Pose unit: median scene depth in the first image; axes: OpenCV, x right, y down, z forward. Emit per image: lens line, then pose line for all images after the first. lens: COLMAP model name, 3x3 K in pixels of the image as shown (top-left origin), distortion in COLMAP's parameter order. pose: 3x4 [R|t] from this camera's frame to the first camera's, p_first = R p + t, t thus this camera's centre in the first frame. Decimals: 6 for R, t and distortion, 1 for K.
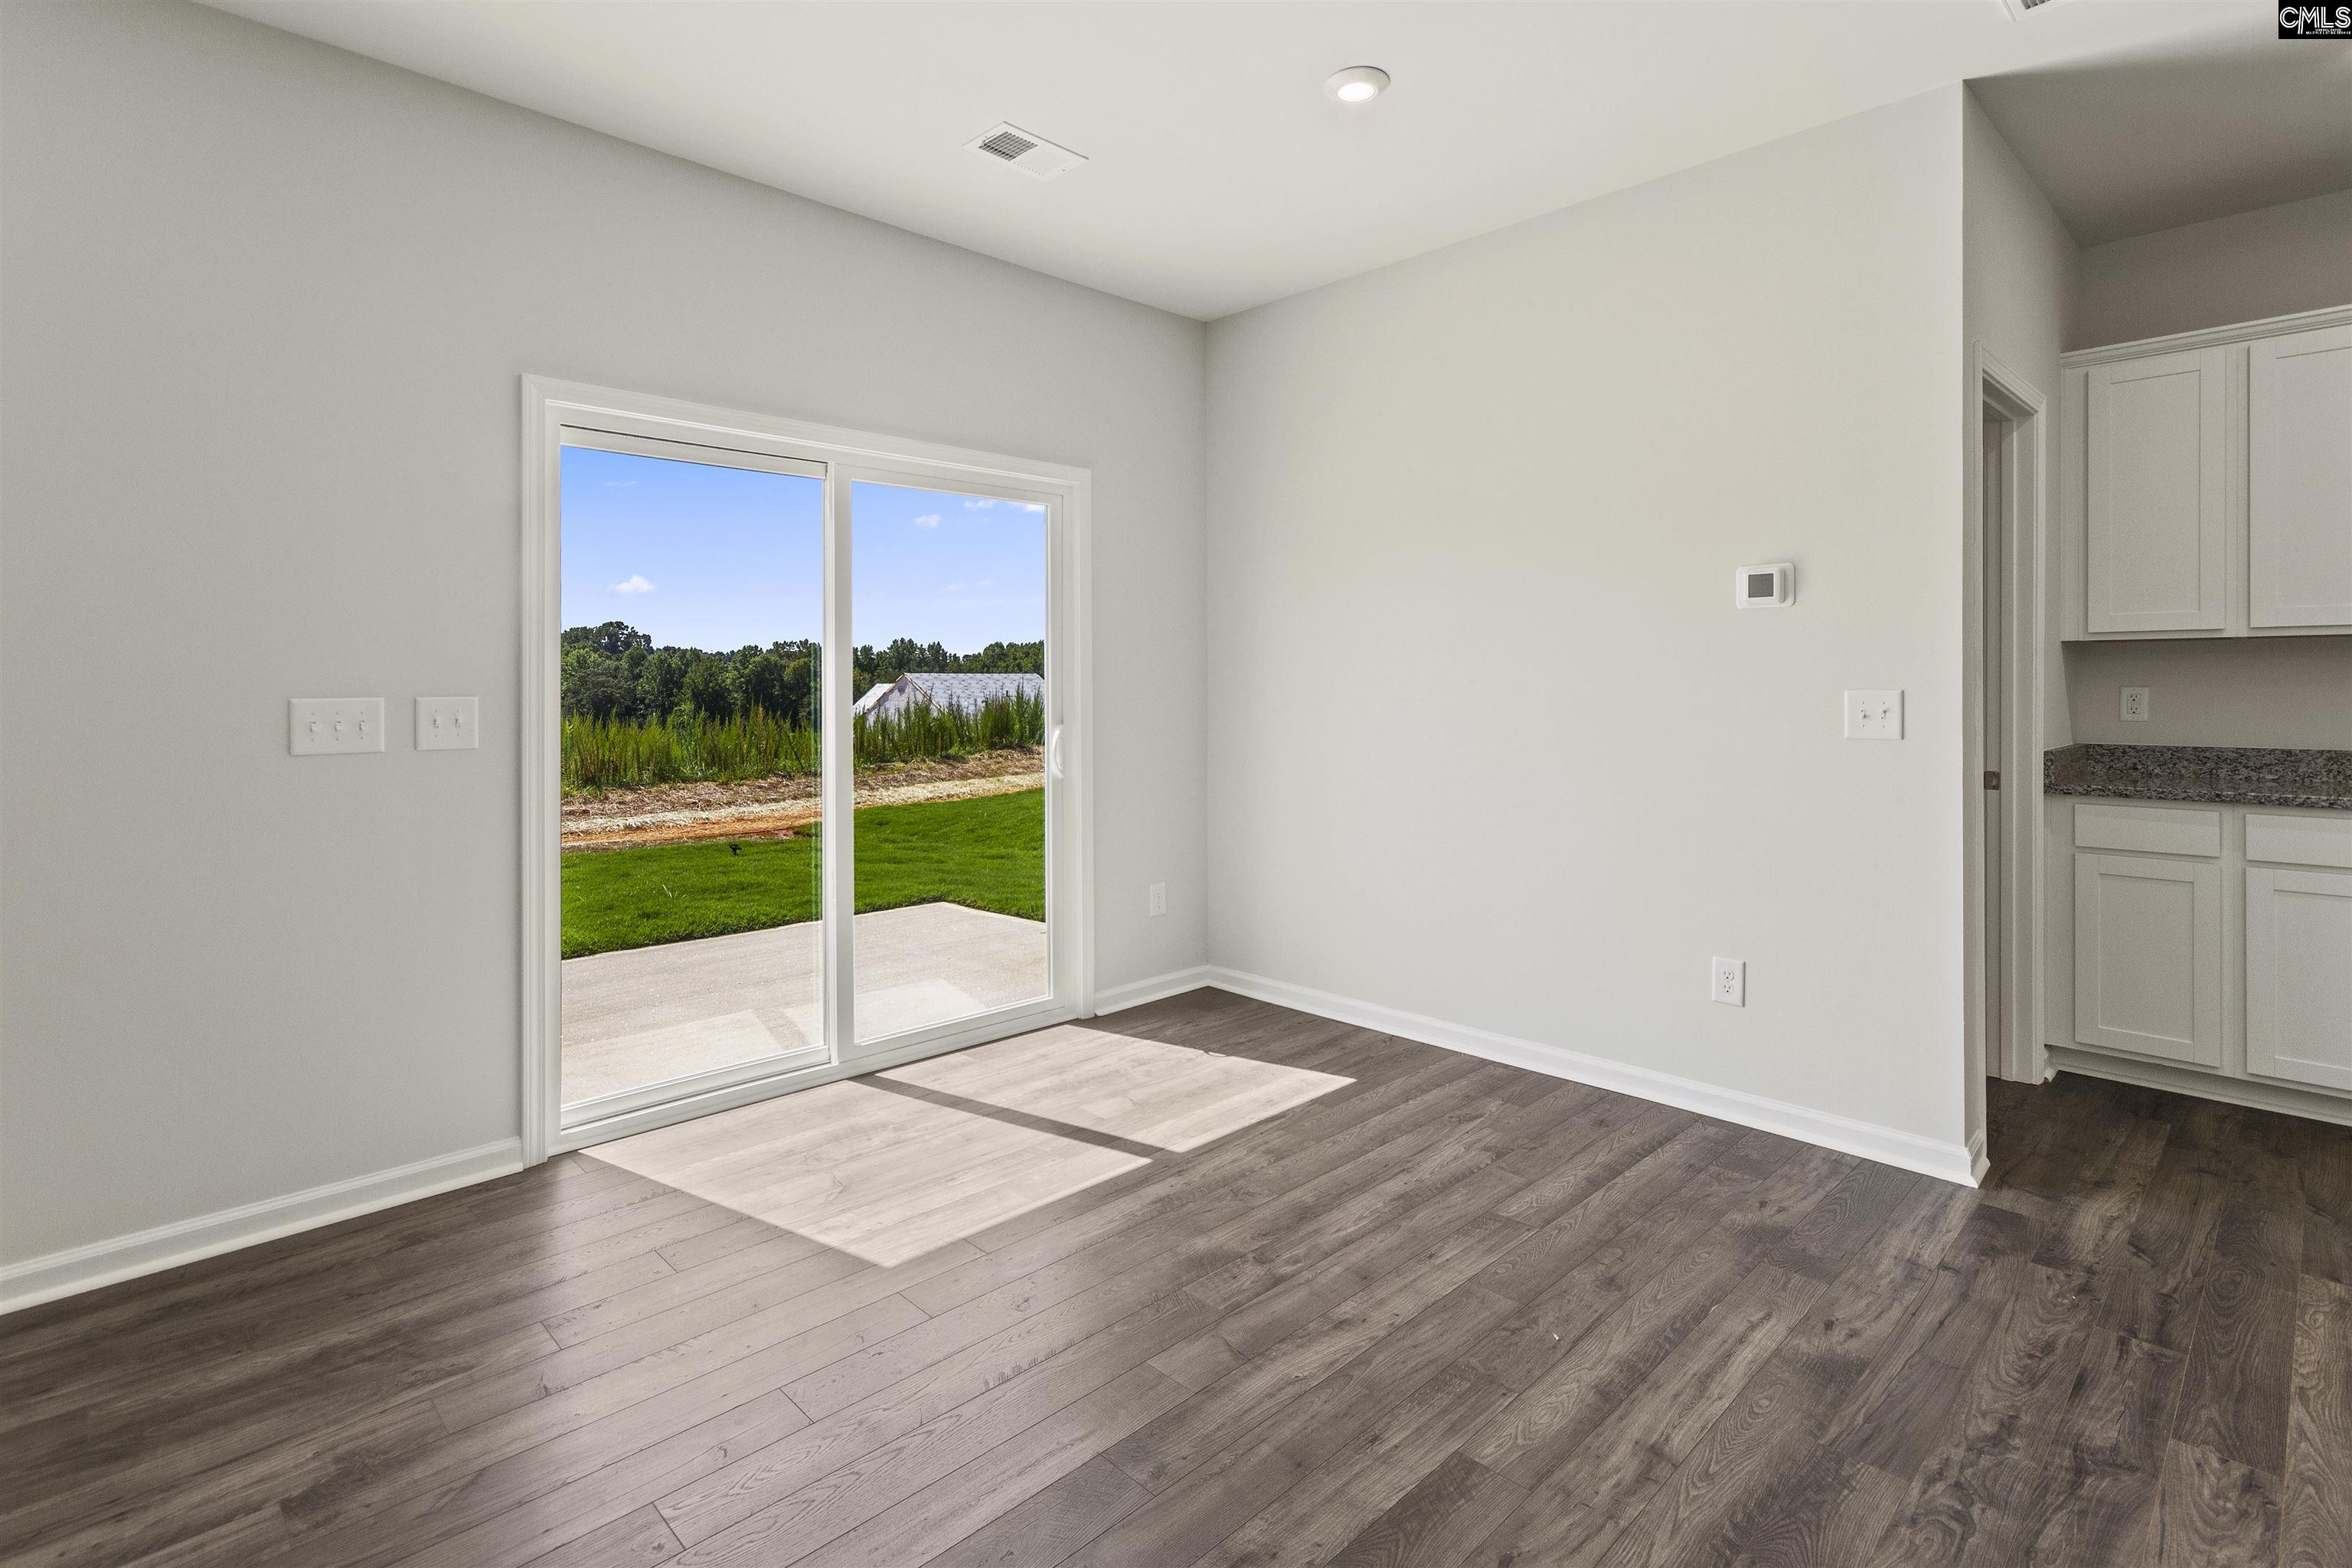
lens RADIAL K [[1102.8, 0, 1173.1], [0, 1102.8, 694.0], [0, 0, 1]] dist [0.010537, -0.002954]
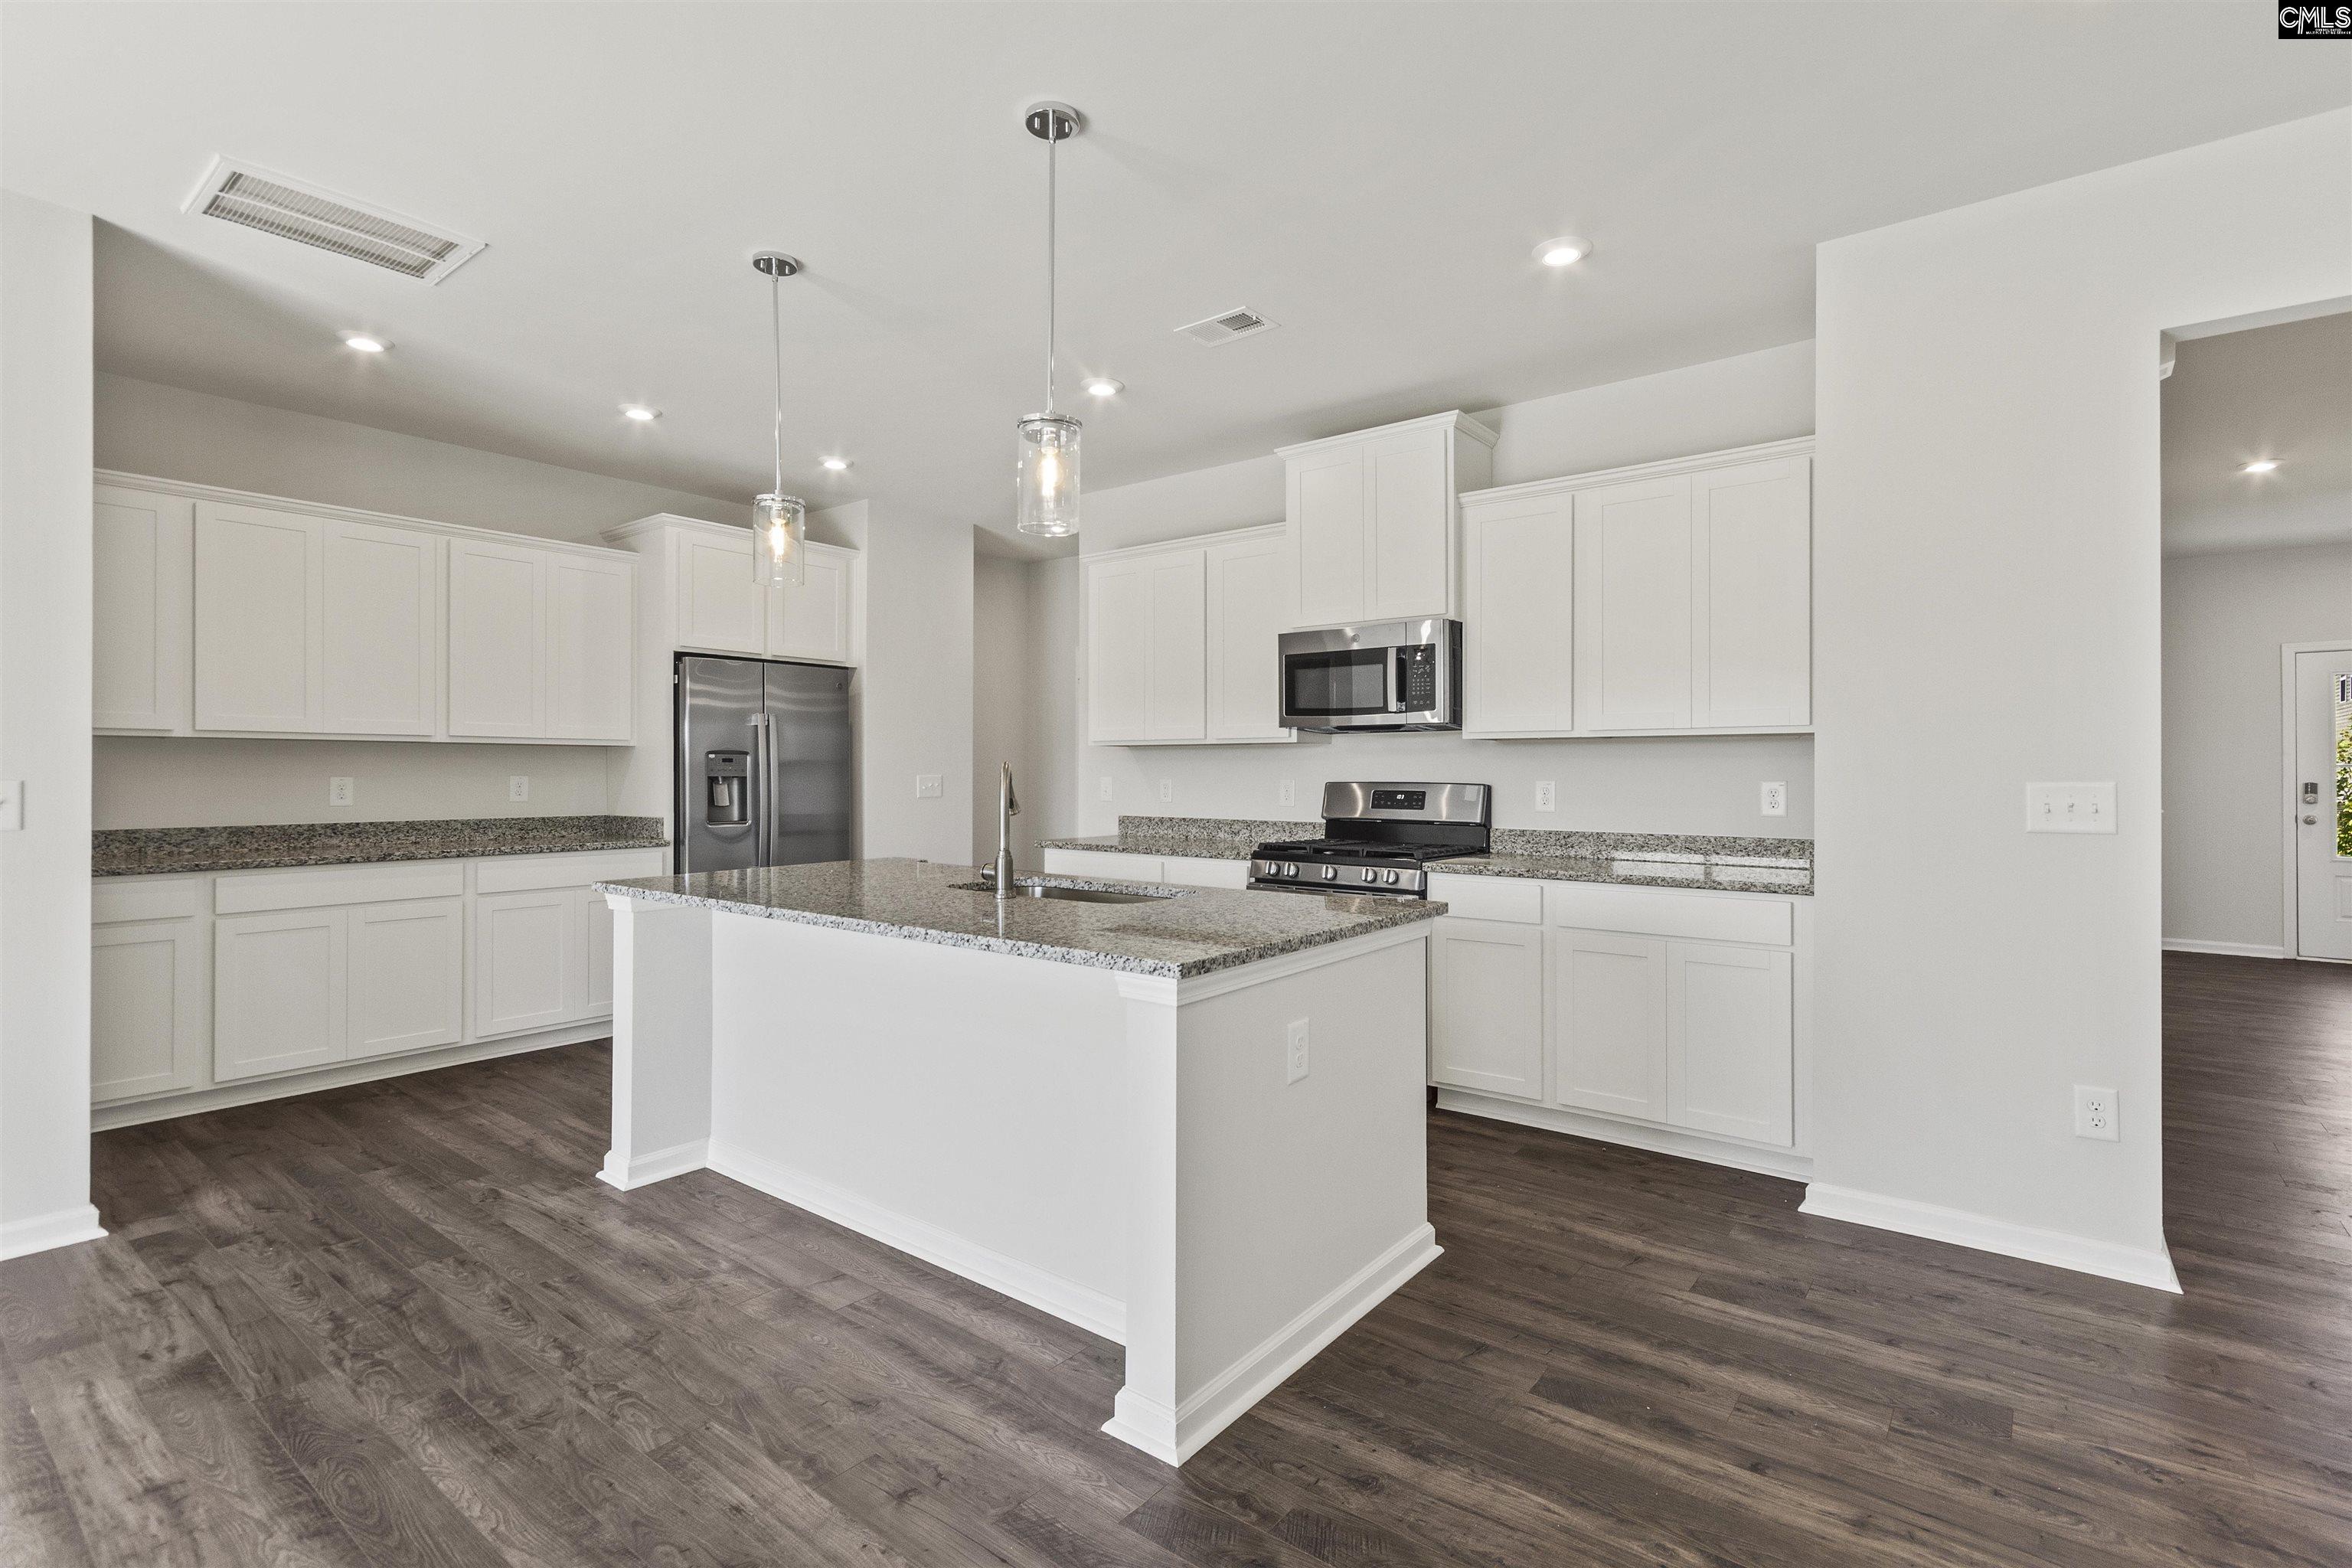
lens RADIAL K [[1102.8, 0, 1169.1], [0, 1102.8, 777.0], [0, 0, 1]] dist [0.010537, -0.002954]
pose [[-0.134832, 0.004169, 0.990860, -0.598278], [0.001007, 0.999991, -0.004070, -0.000293], [-0.990868, 0.000449, -0.134835, 0.134724]]
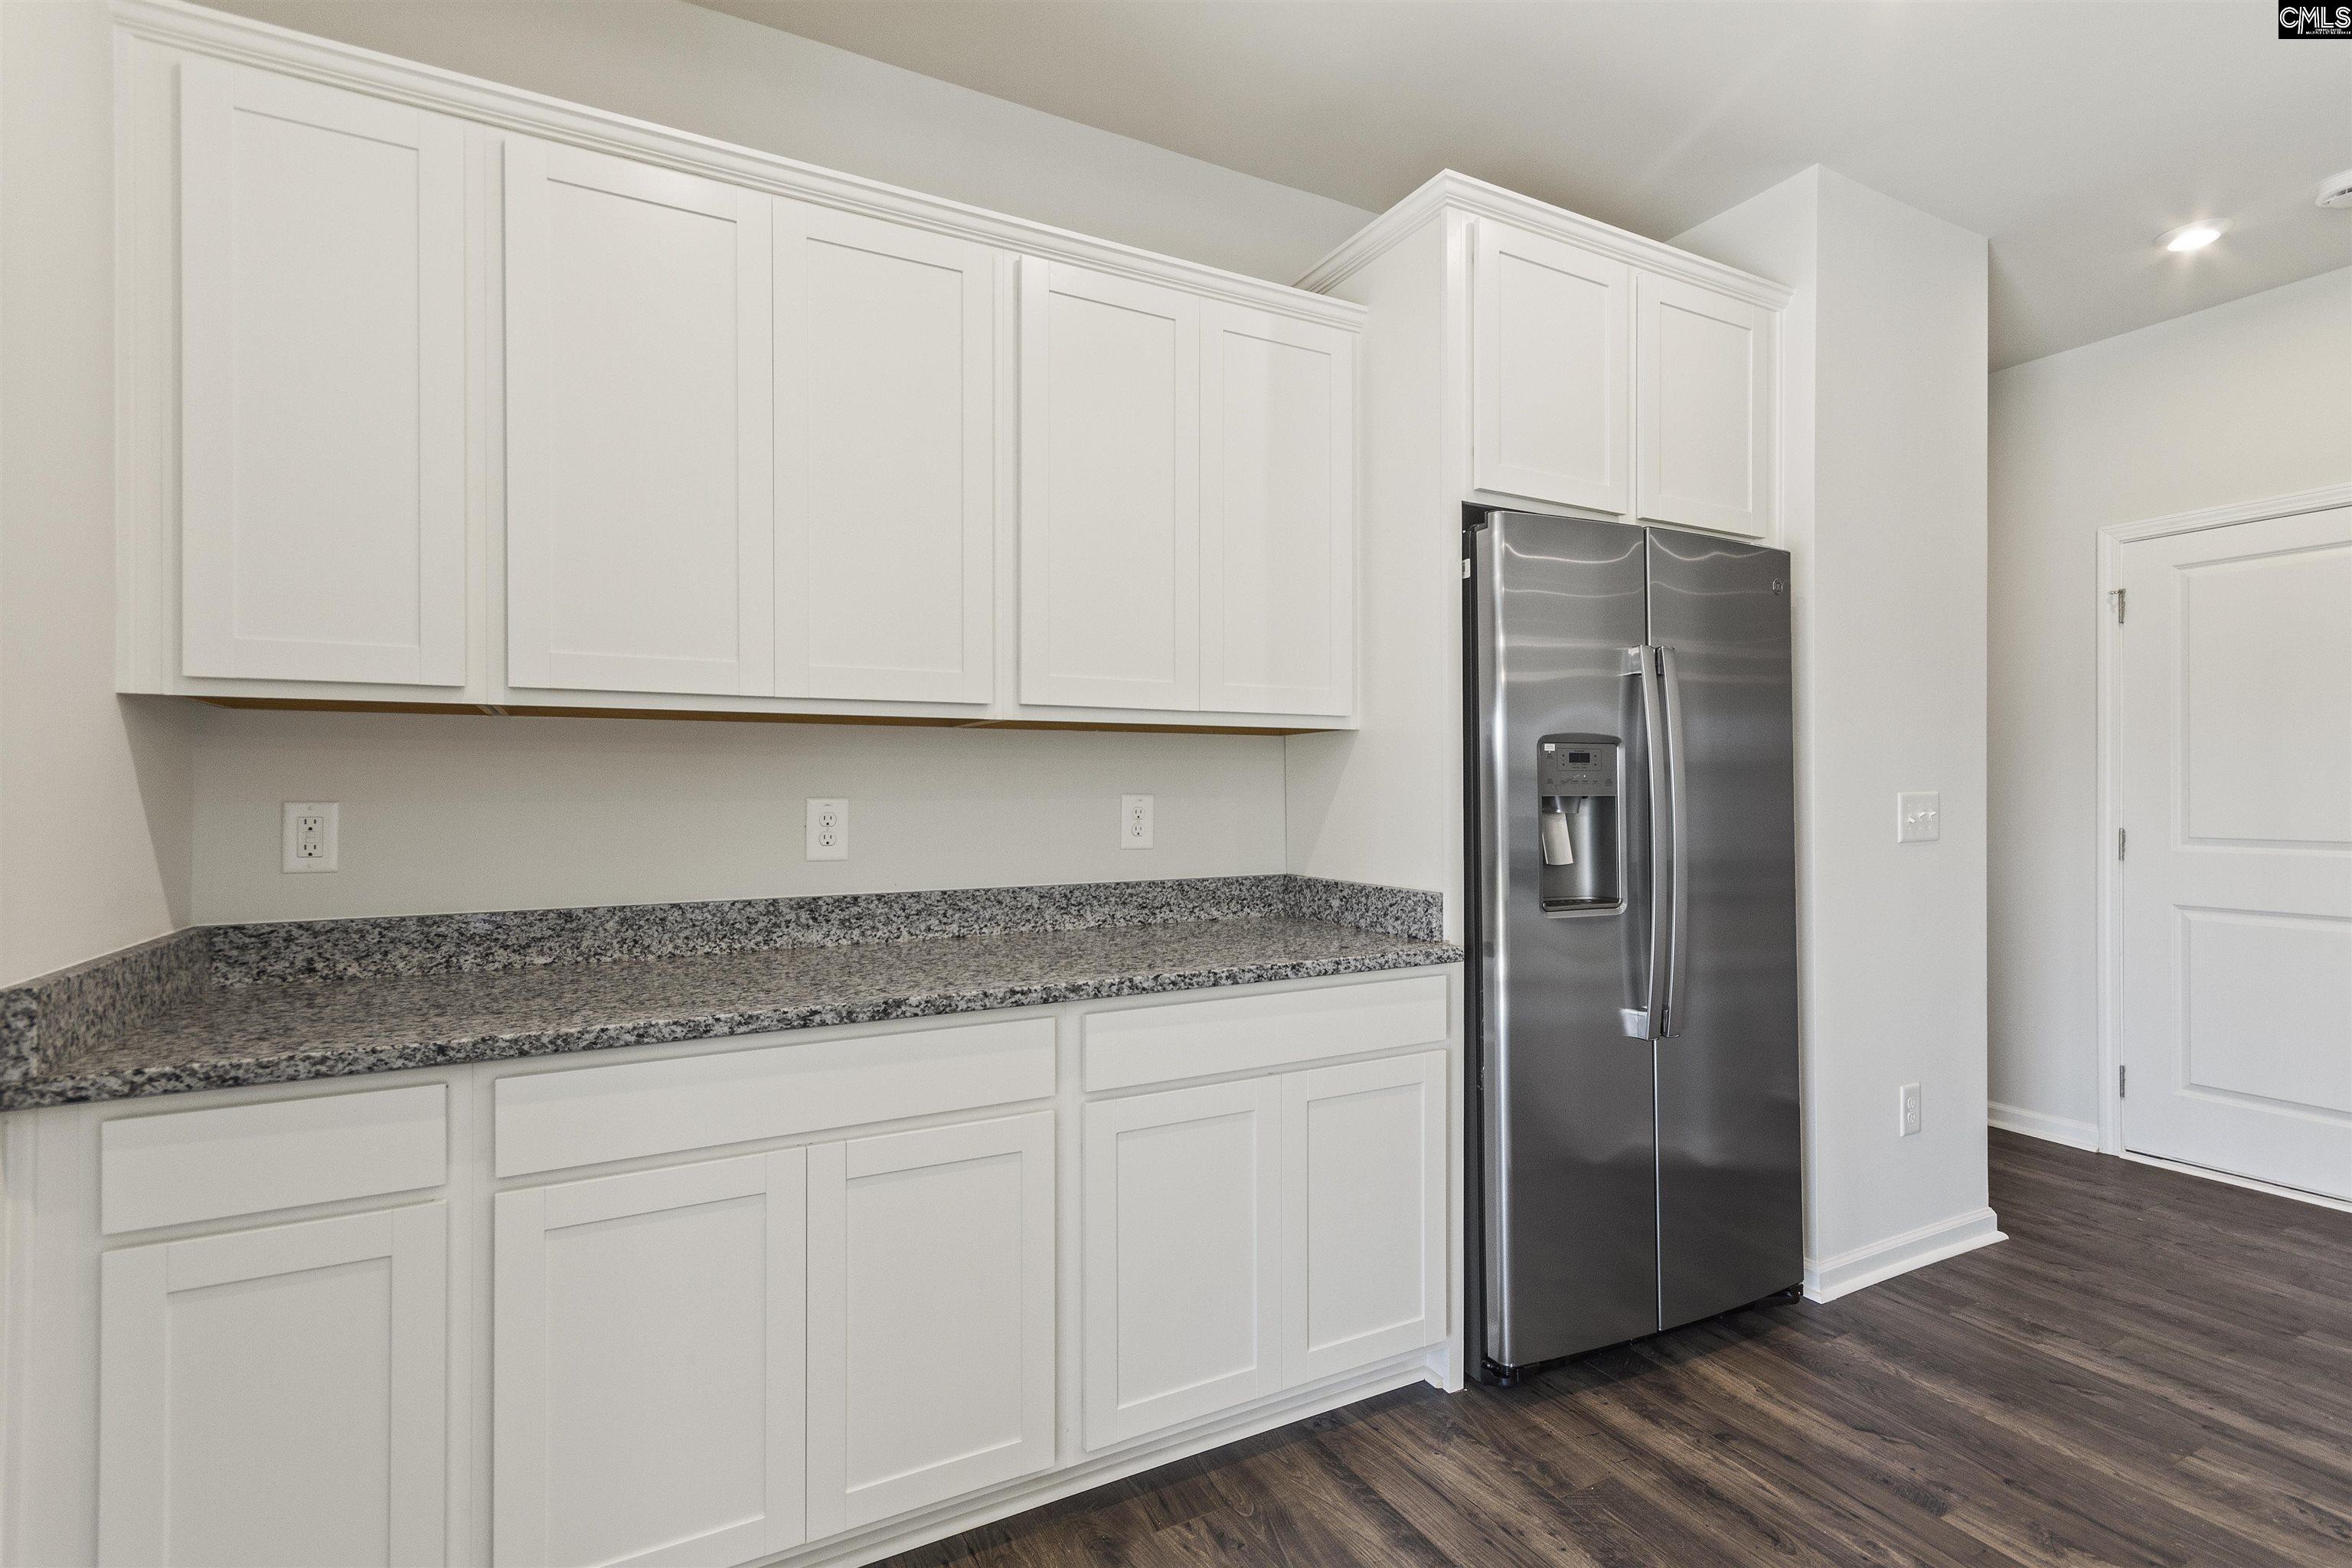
lens RADIAL K [[1102.8, 0, 1199.2], [0, 1102.8, 793.5], [0, 0, 1]] dist [0.010537, -0.002954]
pose [[0.255081, 0.000609, 0.966920, 0.824466], [0.002022, 0.999997, -0.001163, -0.014065], [-0.966918, 0.002252, 0.255079, 0.830648]]
